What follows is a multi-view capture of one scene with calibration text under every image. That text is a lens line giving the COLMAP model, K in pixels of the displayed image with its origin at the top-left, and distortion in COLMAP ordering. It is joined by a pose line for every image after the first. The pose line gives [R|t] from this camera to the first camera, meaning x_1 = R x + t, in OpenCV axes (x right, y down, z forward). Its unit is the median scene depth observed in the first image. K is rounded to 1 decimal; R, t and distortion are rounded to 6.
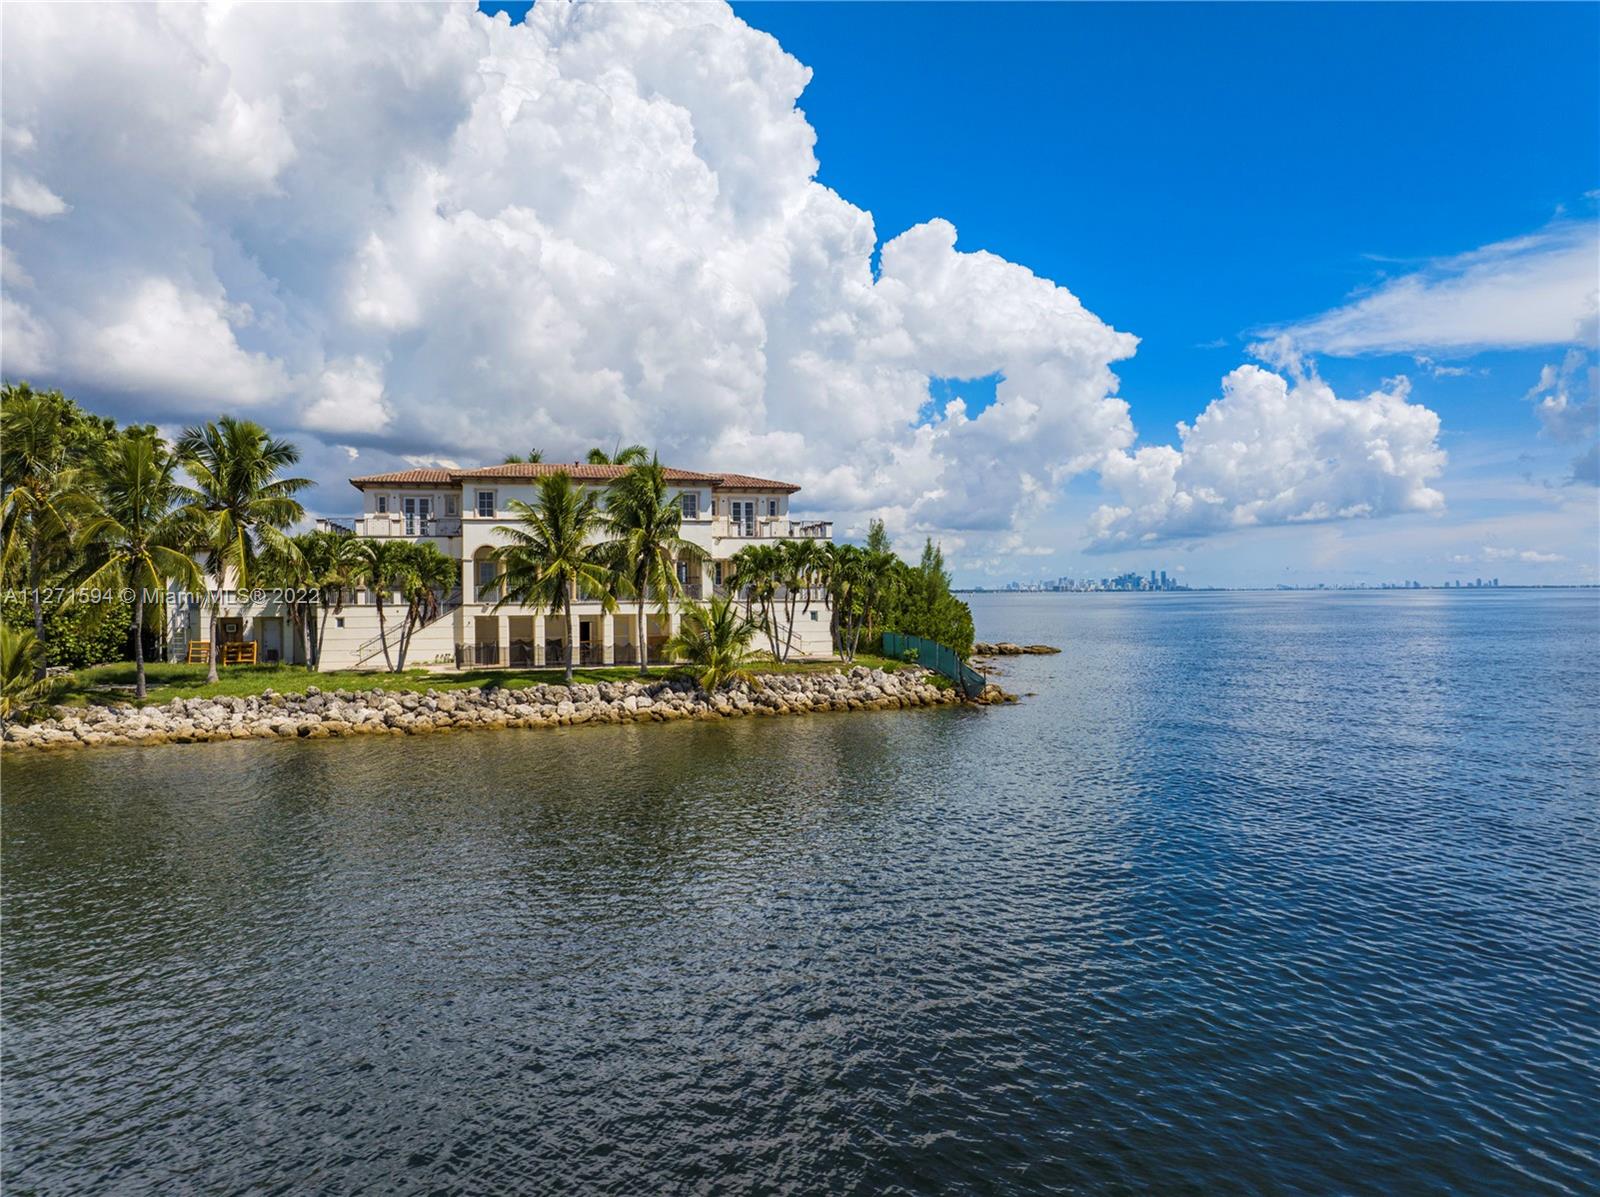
lens RADIAL K [[1131.0, 0, 792.8], [0, 1131.0, 604.1], [0, 0, 1]] dist [-0.038058, 0.005496]
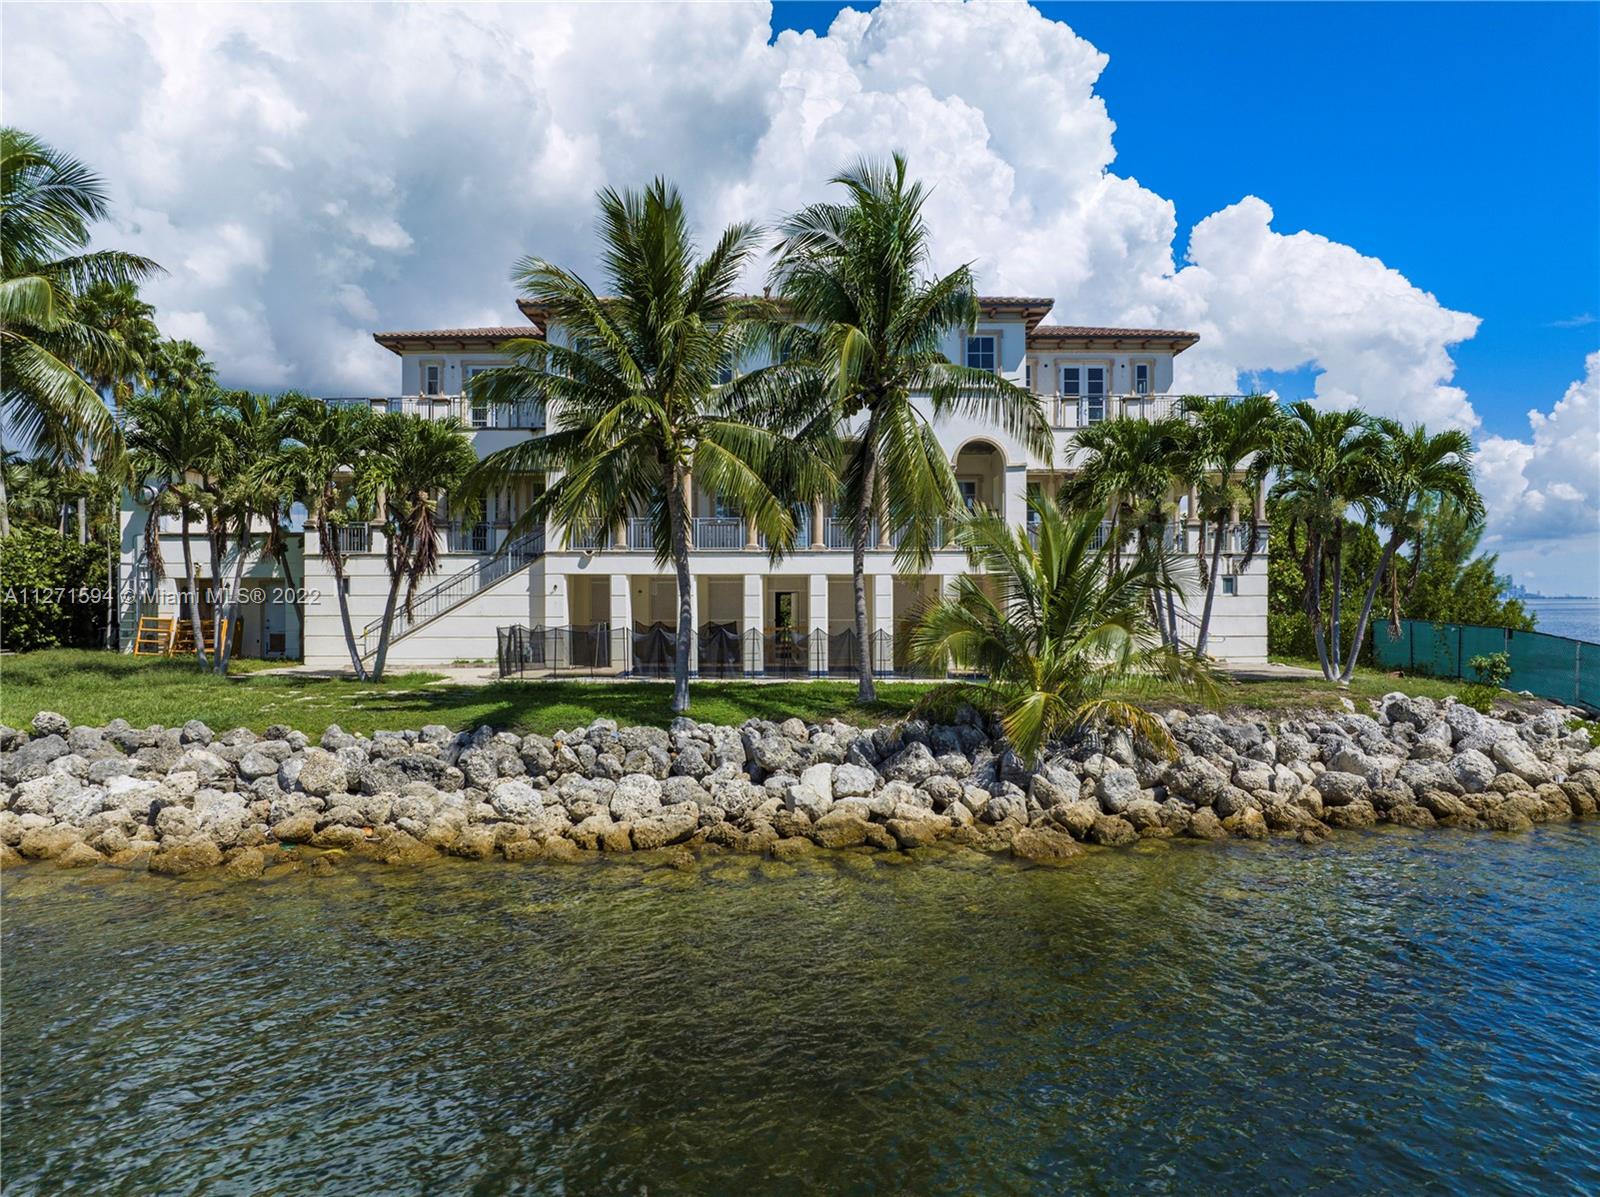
lens RADIAL K [[1122.1, 0, 822.9], [0, 1122.1, 573.1], [0, 0, 1]] dist [-0.030626, 0.001890]
pose [[0.973247, 0.004022, -0.229726, -0.046688], [-0.011206, 0.999488, -0.029974, 0.024166], [0.229488, 0.031746, 0.972794, 0.519925]]
